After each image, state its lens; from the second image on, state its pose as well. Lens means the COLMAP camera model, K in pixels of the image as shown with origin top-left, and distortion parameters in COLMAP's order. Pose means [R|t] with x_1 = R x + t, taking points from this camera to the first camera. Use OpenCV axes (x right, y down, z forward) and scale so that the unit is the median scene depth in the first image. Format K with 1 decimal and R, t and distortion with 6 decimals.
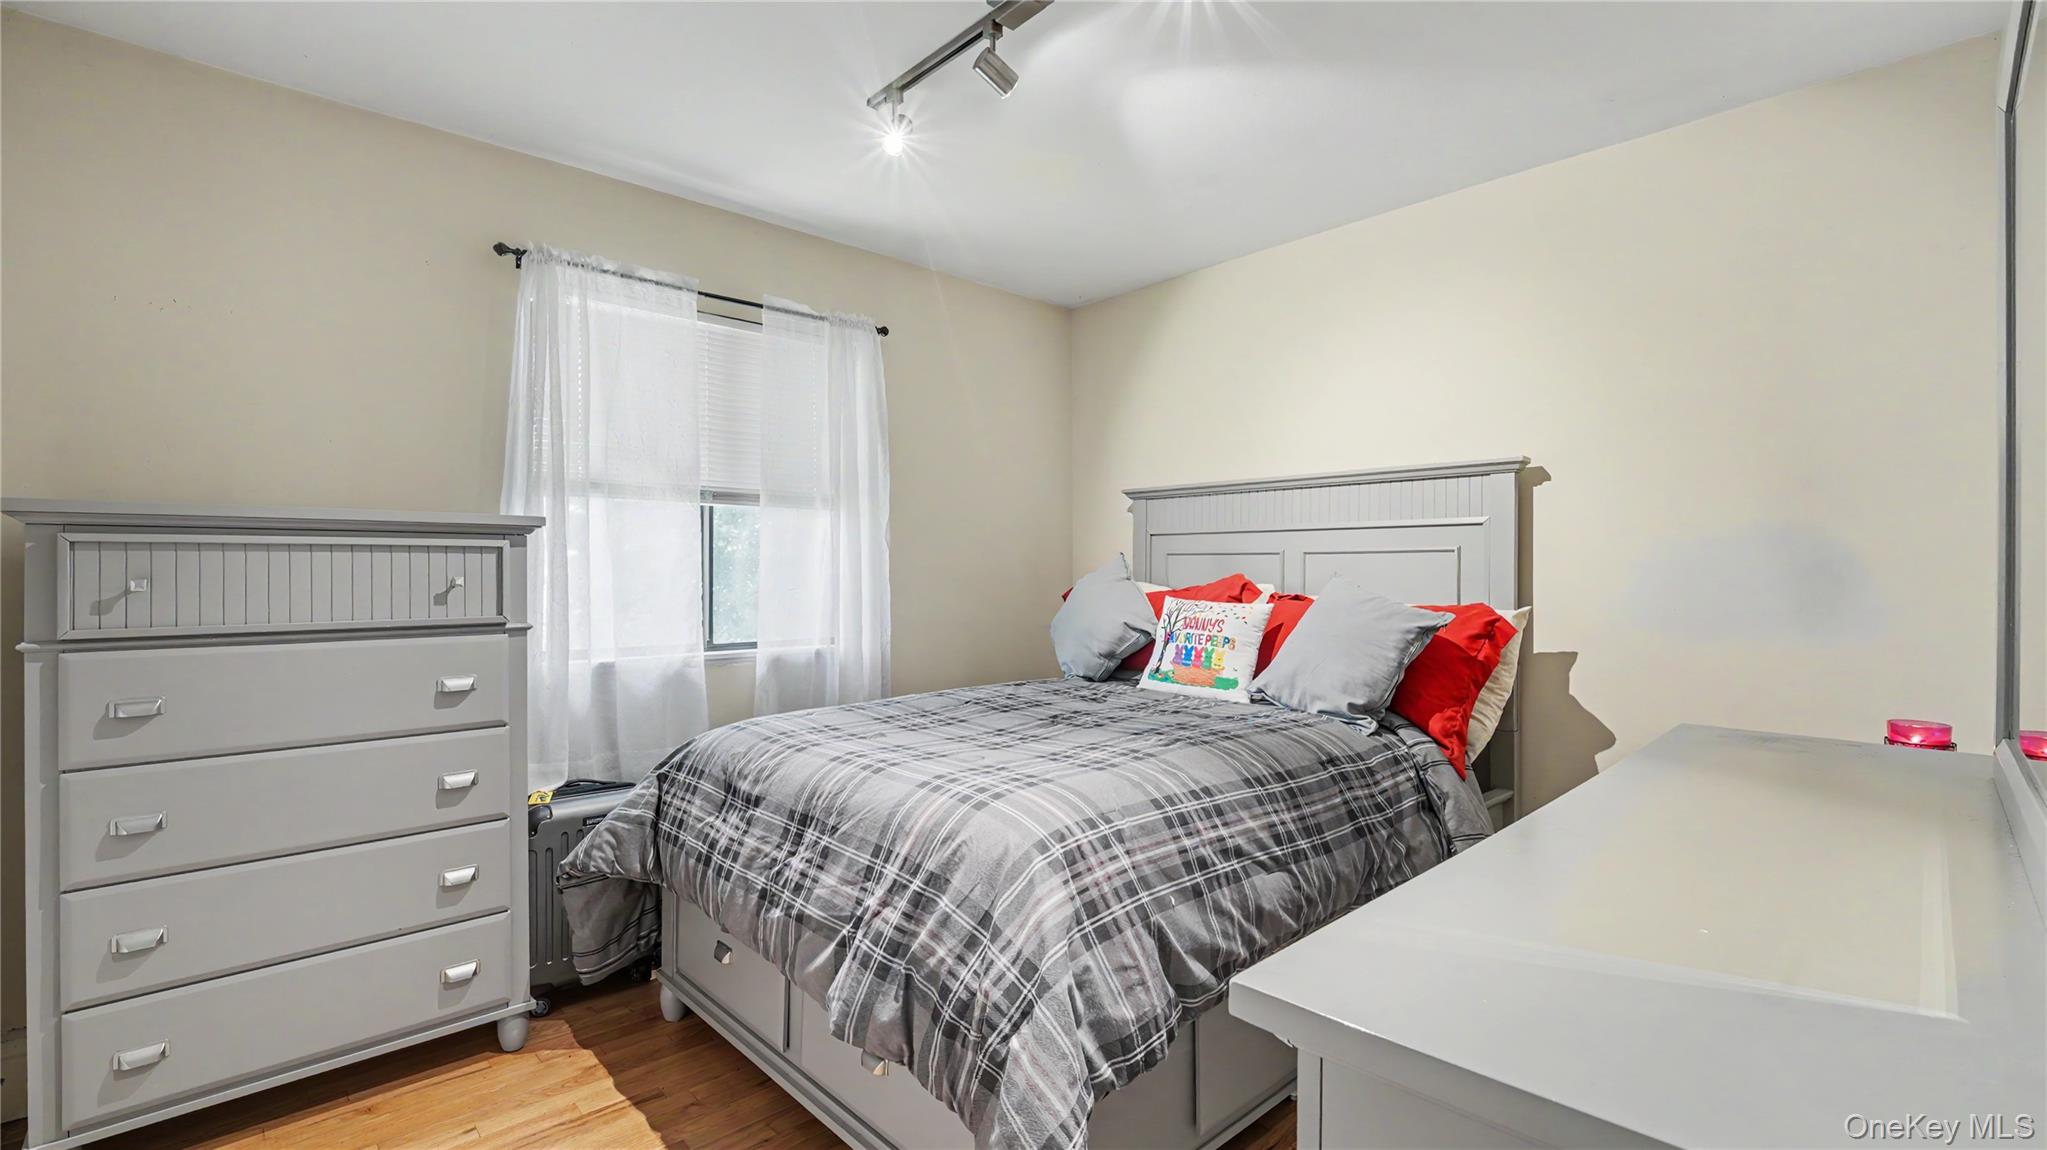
lens RADIAL K [[902.4, 0, 1023.7], [0, 902.4, 577.1], [0, 0, 1]] dist [-0.000552, -0.001161]
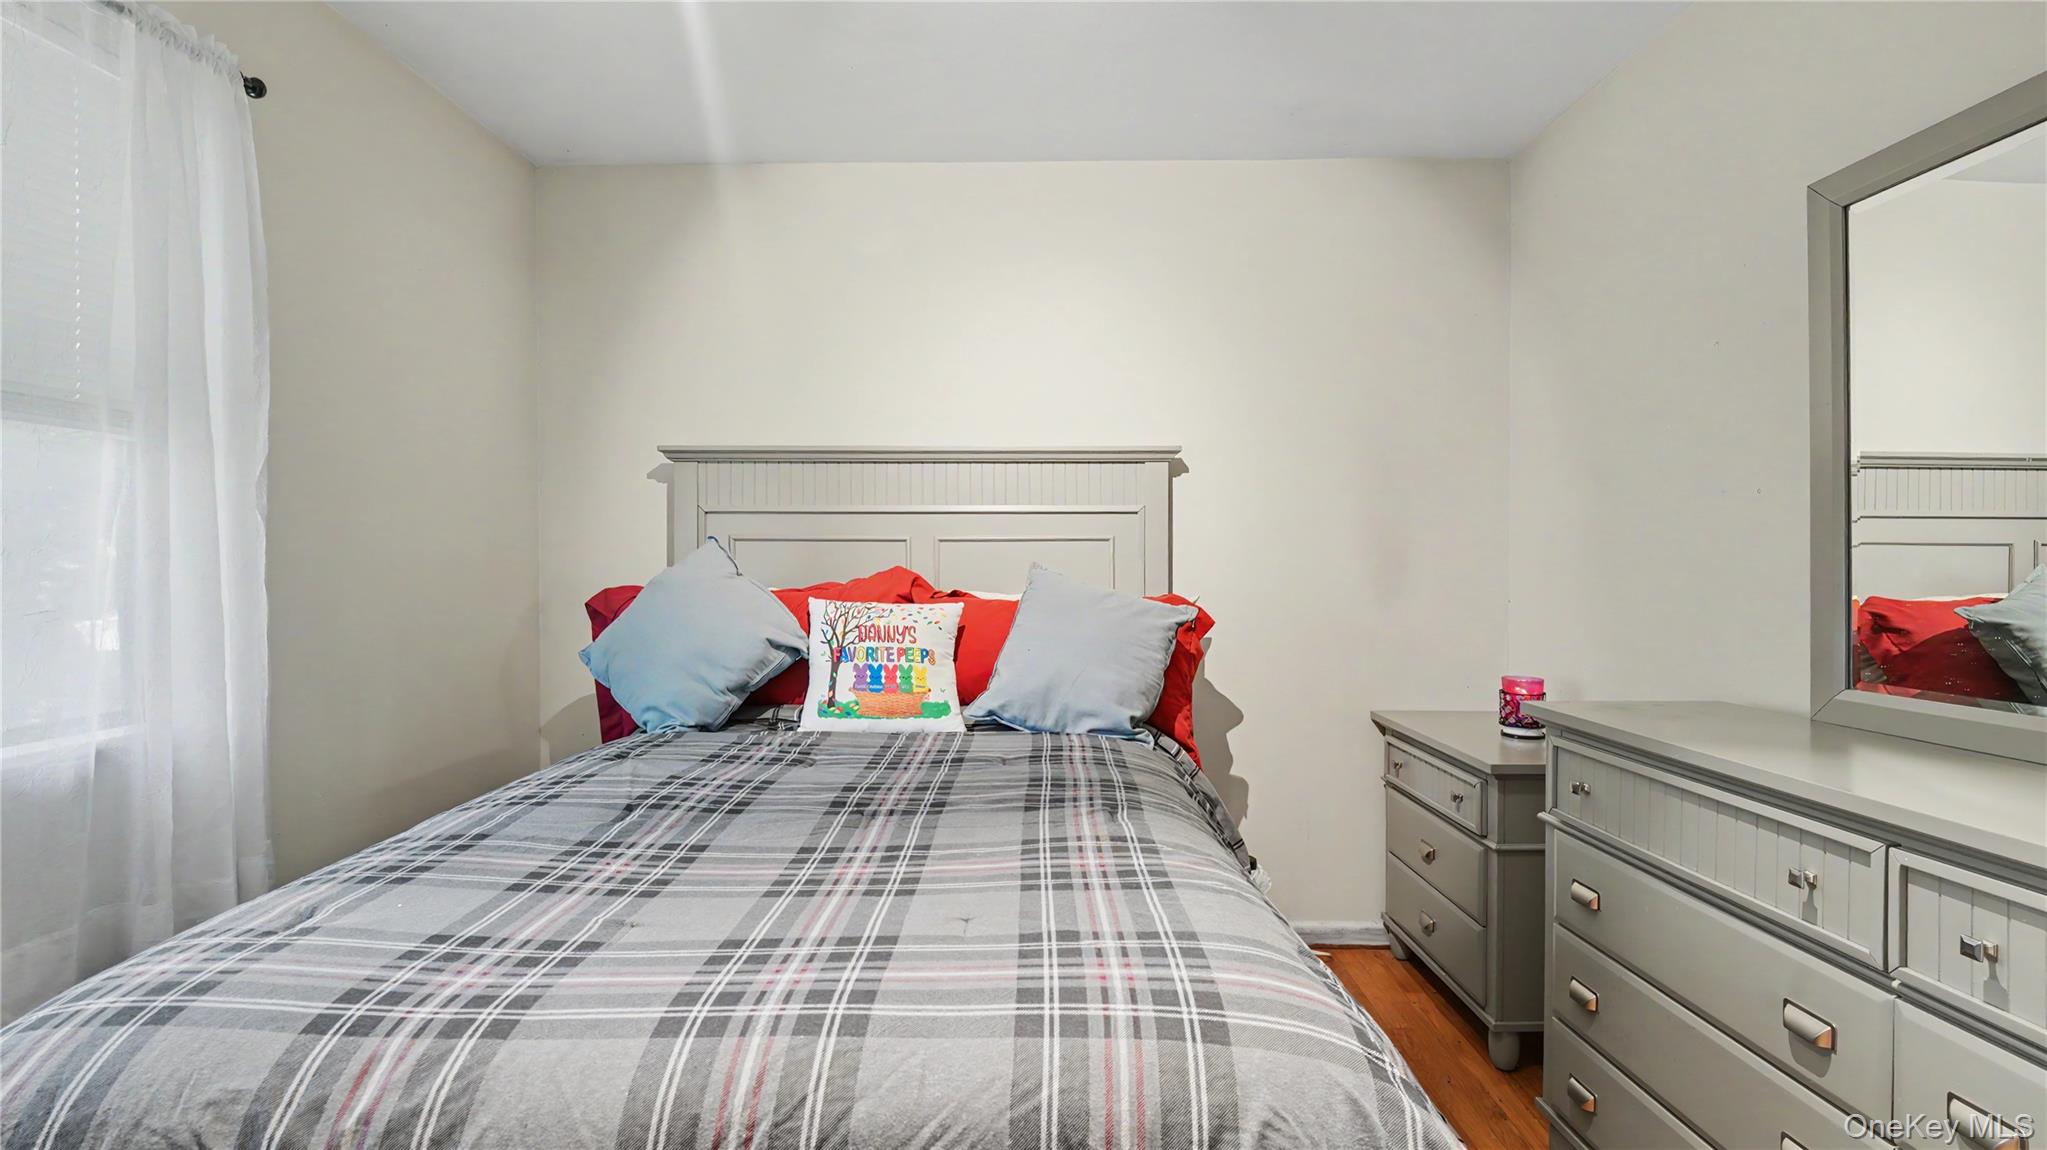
lens RADIAL K [[902.4, 0, 1026.3], [0, 902.4, 555.1], [0, 0, 1]] dist [-0.000552, -0.001161]
pose [[0.673650, -0.002667, 0.739046, -0.273144], [0.008242, 0.999958, -0.003904, -0.009283], [-0.739005, 0.008721, 0.673644, 0.400370]]
